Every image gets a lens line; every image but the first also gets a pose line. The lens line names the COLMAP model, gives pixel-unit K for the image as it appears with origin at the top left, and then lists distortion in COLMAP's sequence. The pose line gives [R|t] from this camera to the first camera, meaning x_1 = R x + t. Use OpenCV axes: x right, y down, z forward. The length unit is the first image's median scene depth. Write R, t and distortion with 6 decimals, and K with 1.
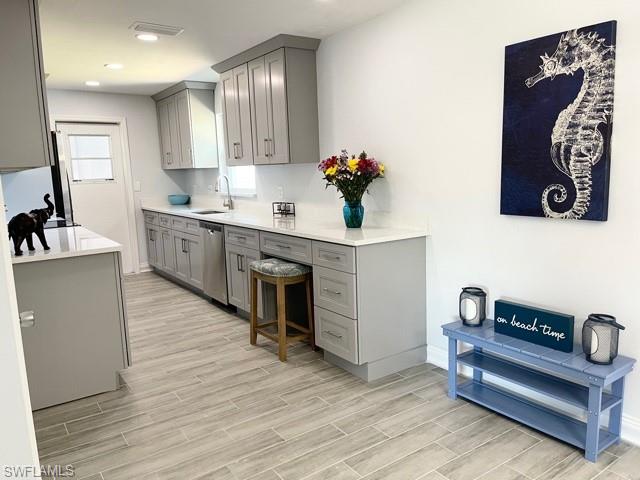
lens RADIAL K [[480.8, 0, 320.8], [0, 480.8, 241.1], [0, 0, 1]] dist [0.076775, -0.099723]
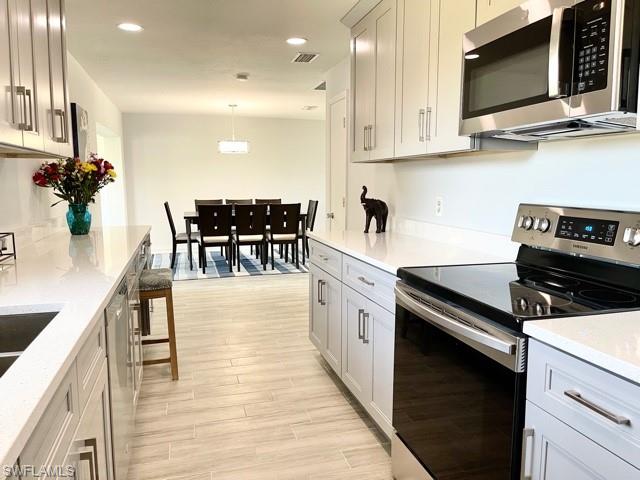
lens RADIAL K [[480.8, 0, 320.8], [0, 480.8, 241.1], [0, 0, 1]] dist [0.076775, -0.099723]
pose [[-0.945946, -0.013068, 0.324061, -0.697515], [0.072457, 0.965418, 0.250436, -0.219521], [-0.316127, 0.260380, -0.912286, 1.763274]]
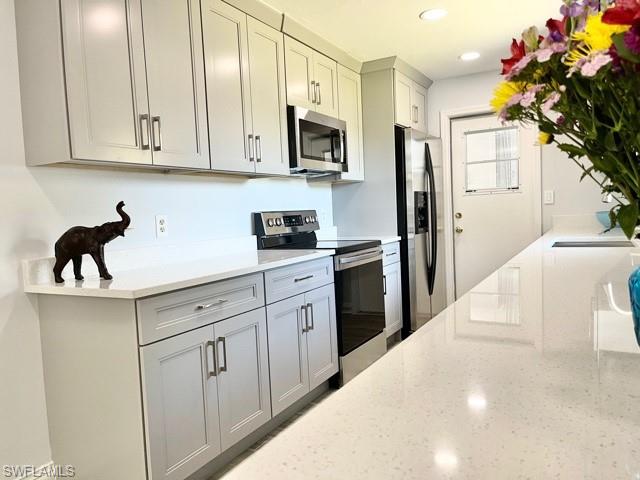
lens RADIAL K [[480.8, 0, 320.8], [0, 480.8, 241.1], [0, 0, 1]] dist [0.076775, -0.099723]
pose [[0.433431, 0.066988, -0.898693, 0.169740], [-0.099664, 0.994679, 0.026076, -0.074468], [0.895659, 0.078265, 0.437801, 0.817480]]
